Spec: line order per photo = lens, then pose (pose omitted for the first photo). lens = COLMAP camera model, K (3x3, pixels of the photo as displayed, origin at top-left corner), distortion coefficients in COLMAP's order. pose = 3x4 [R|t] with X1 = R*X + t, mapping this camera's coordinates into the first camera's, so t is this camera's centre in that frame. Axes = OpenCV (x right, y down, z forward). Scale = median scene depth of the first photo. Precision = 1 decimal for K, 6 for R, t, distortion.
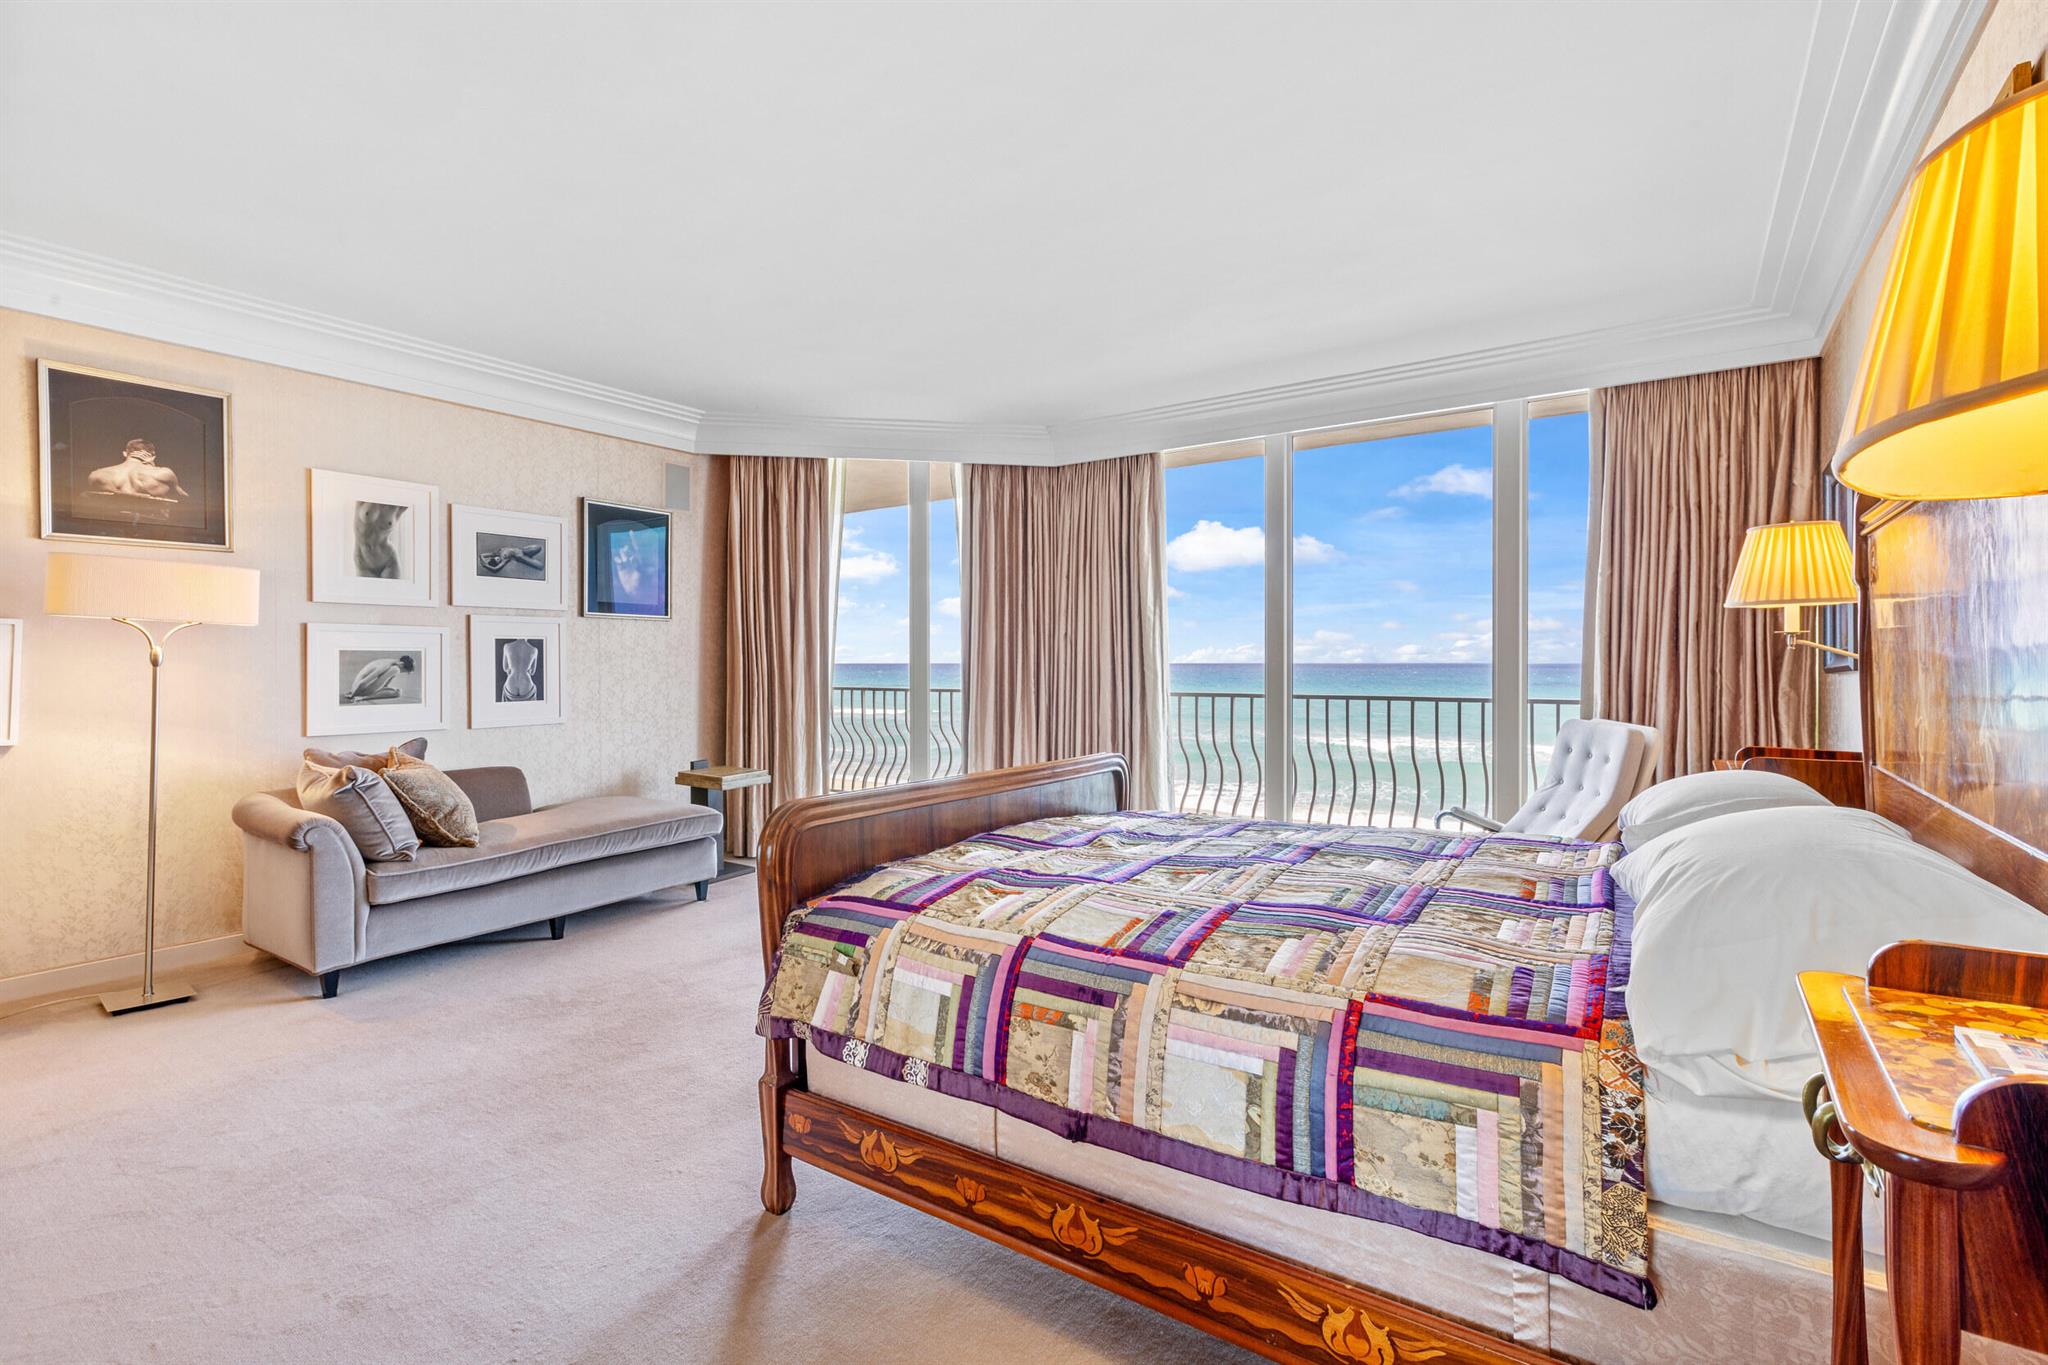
lens RADIAL K [[935.0, 0, 973.0], [0, 935.0, 672.3], [0, 0, 1]] dist [-0.000131, 0.000092]
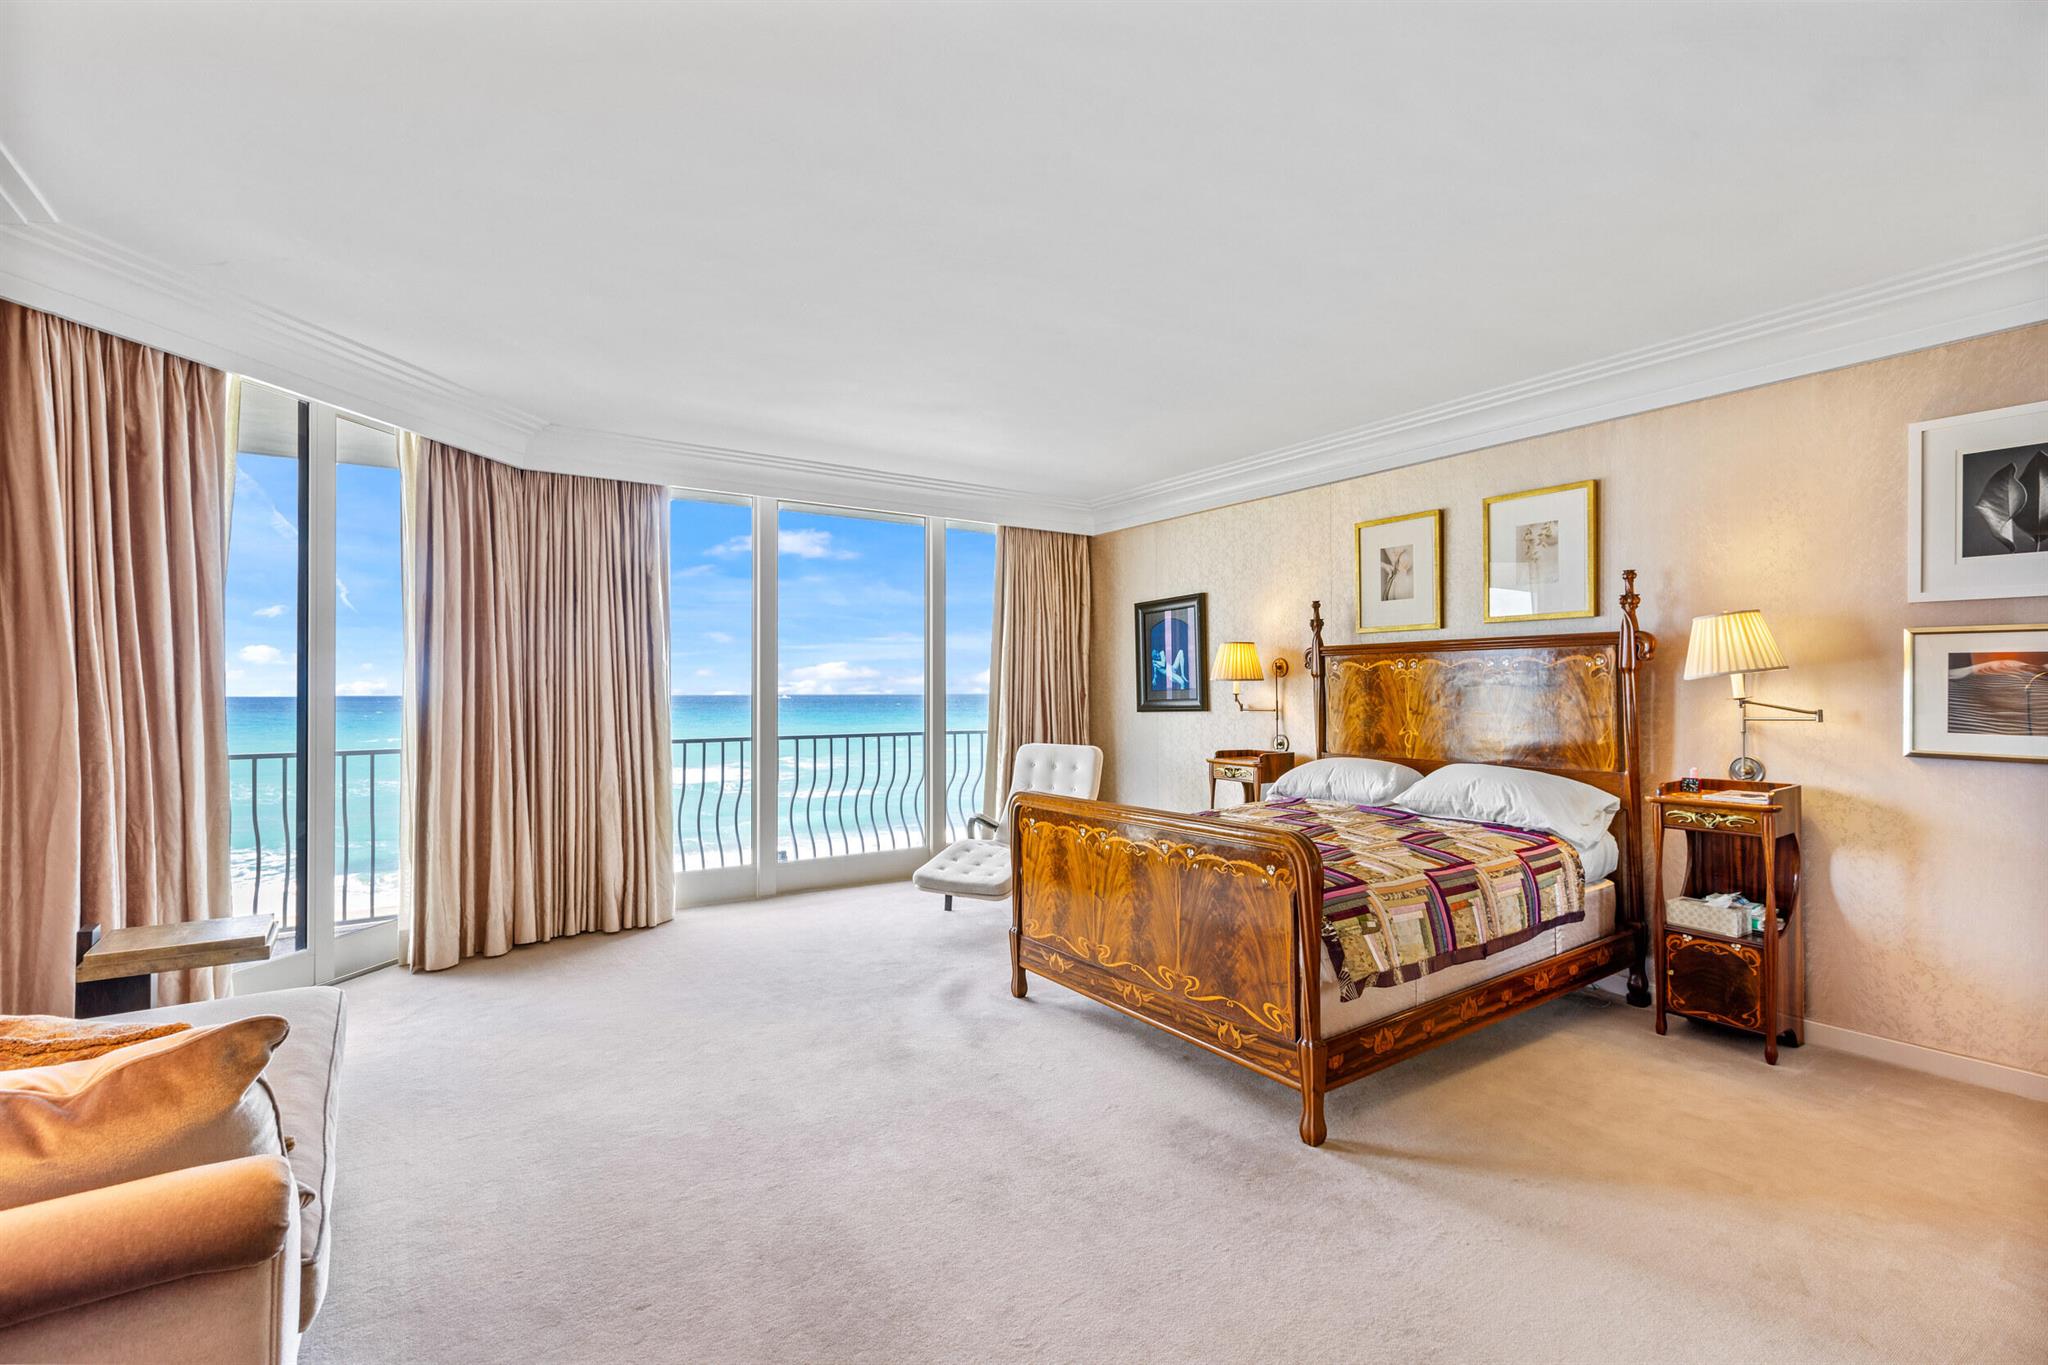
lens RADIAL K [[938.1, 0, 1032.9], [0, 938.1, 675.6], [0, 0, 1]] dist [0.003777, 0.000104]
pose [[0.323781, 0.012335, 0.946052, -1.760157], [0.009607, 0.999821, -0.016324, -0.069132], [-0.946083, 0.014374, 0.323604, 1.041554]]
